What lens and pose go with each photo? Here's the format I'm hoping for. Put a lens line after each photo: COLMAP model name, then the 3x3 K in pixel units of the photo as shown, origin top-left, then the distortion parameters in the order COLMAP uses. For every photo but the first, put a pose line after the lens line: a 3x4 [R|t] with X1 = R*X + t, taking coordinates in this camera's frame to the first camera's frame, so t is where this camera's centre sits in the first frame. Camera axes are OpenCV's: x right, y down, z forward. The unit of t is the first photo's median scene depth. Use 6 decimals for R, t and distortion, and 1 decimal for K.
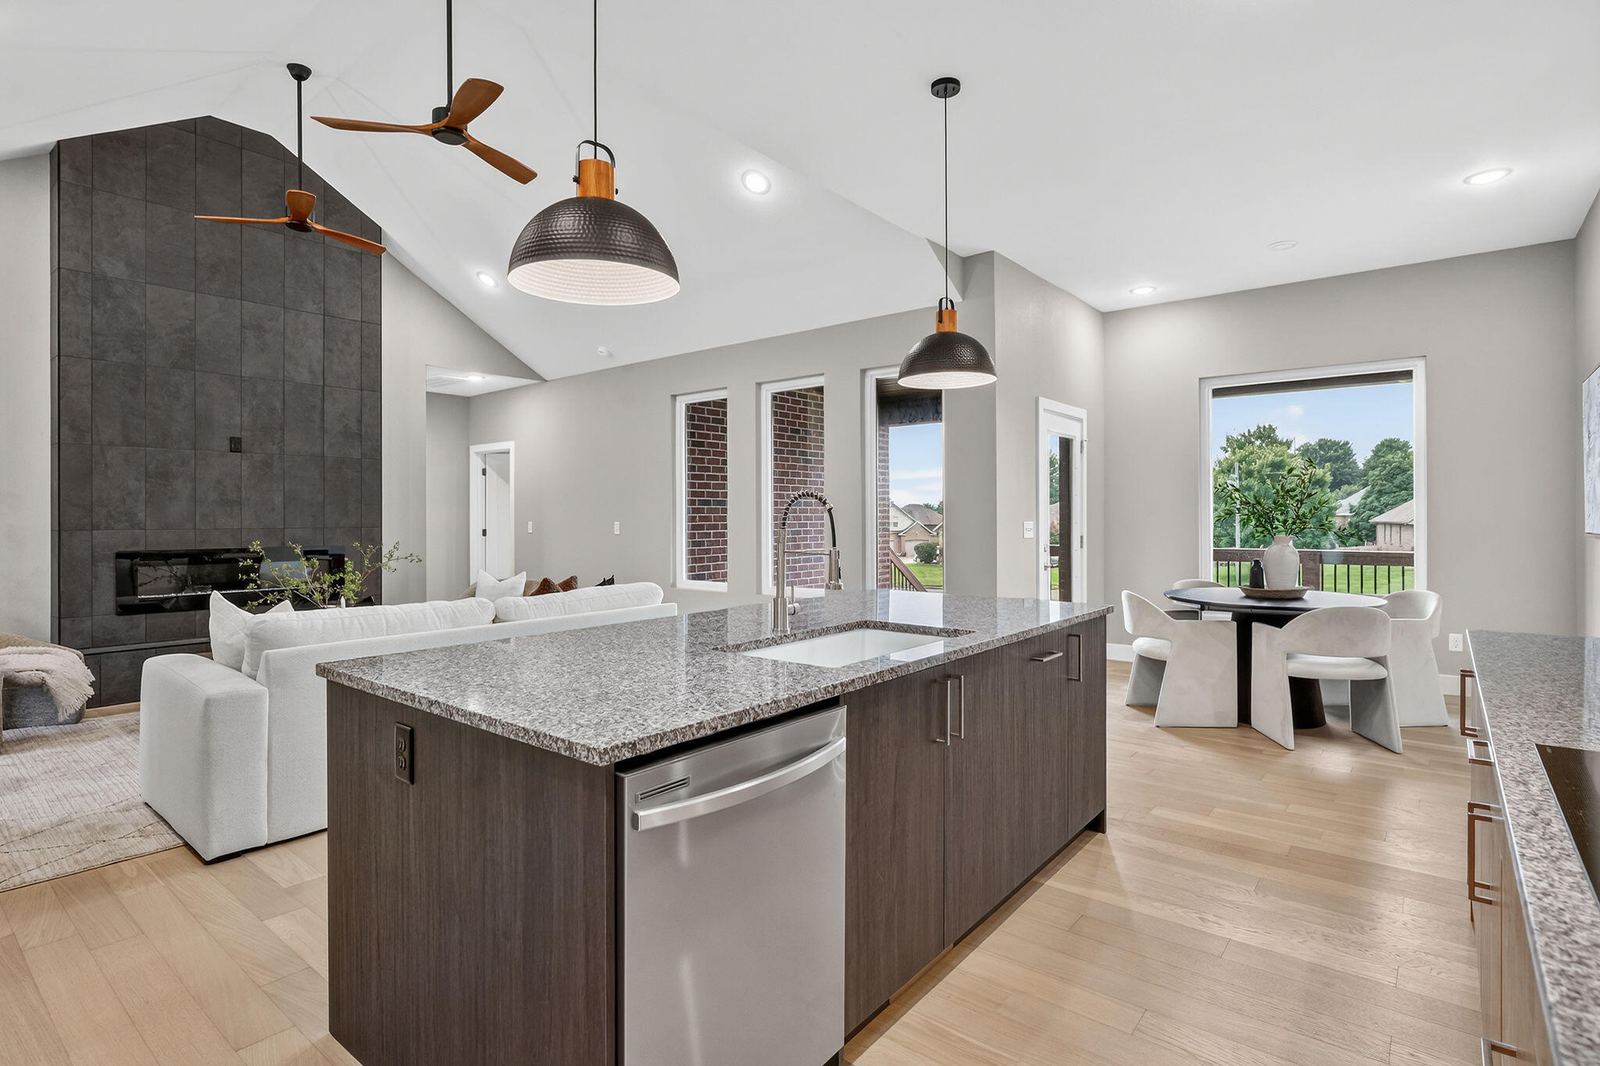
lens RADIAL K [[802.5, 0, 808.3], [0, 802.5, 517.3], [0, 0, 1]] dist [-0.006539, -0.001050]
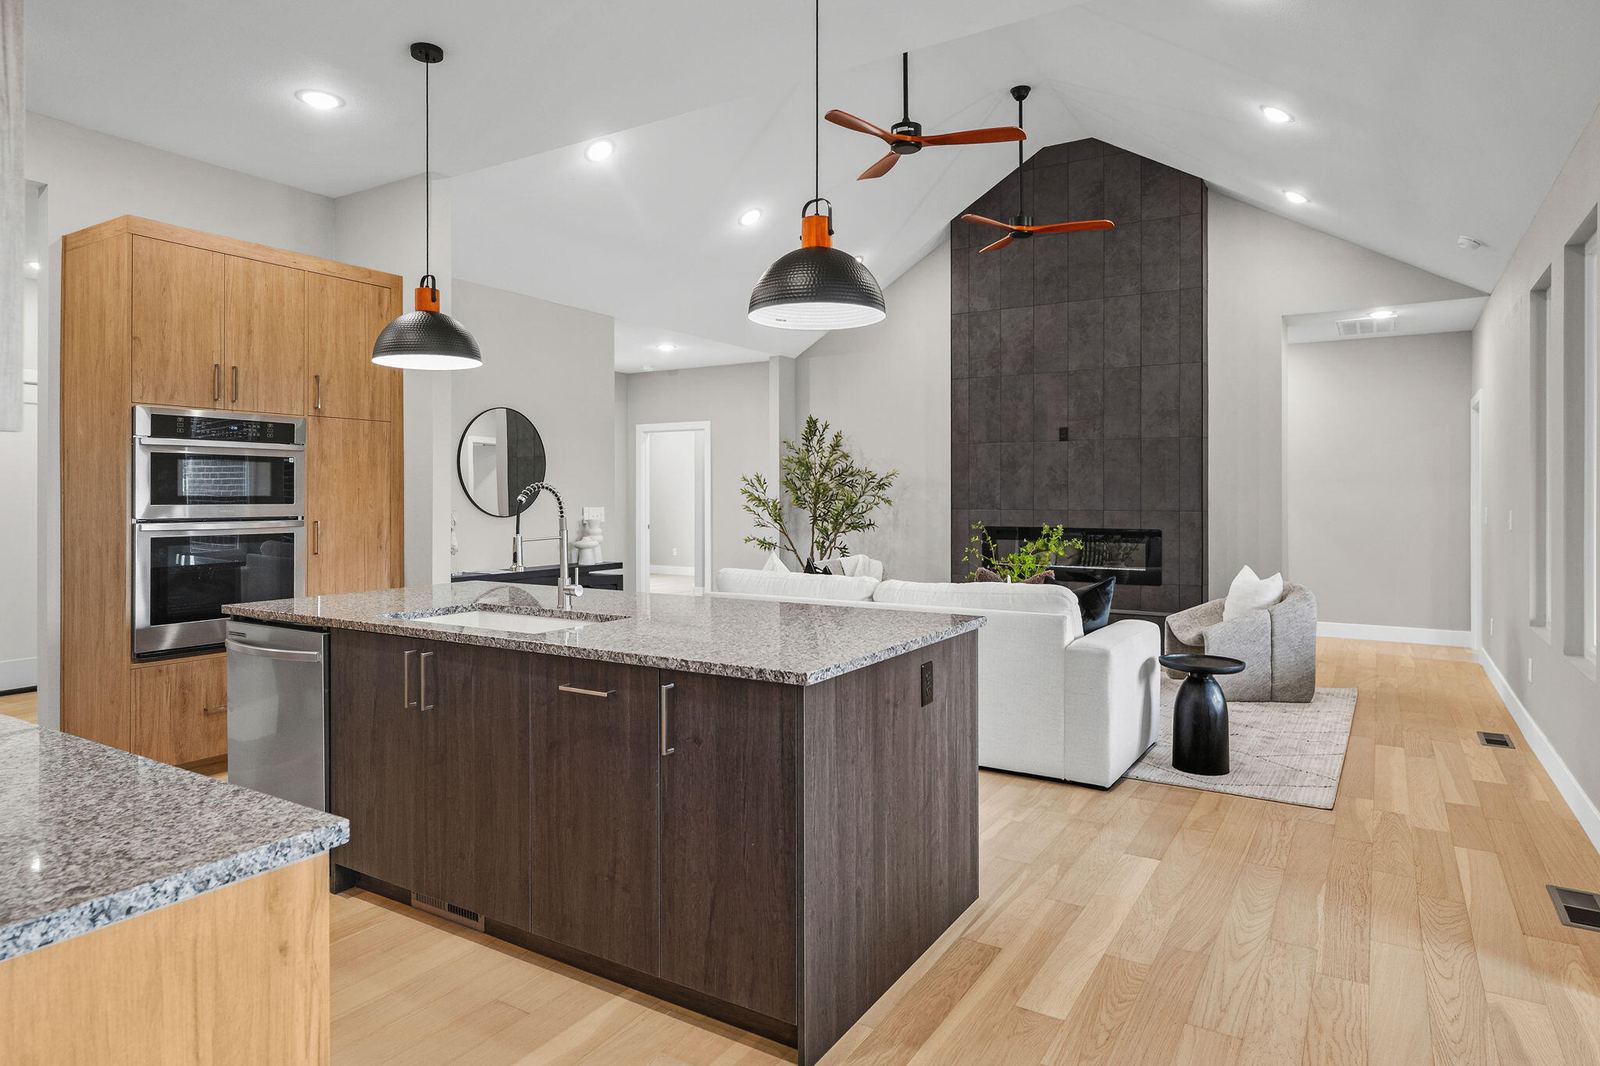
lens RADIAL K [[932.1, 0, 779.4], [0, 932.1, 500.2], [0, 0, 1]] dist [-0.000501, 0.000078]
pose [[0.106903, 0.006655, -0.994247, 0.534650], [-0.002093, 0.999977, 0.006468, -0.007064], [0.994267, 0.001389, 0.106915, 0.480379]]
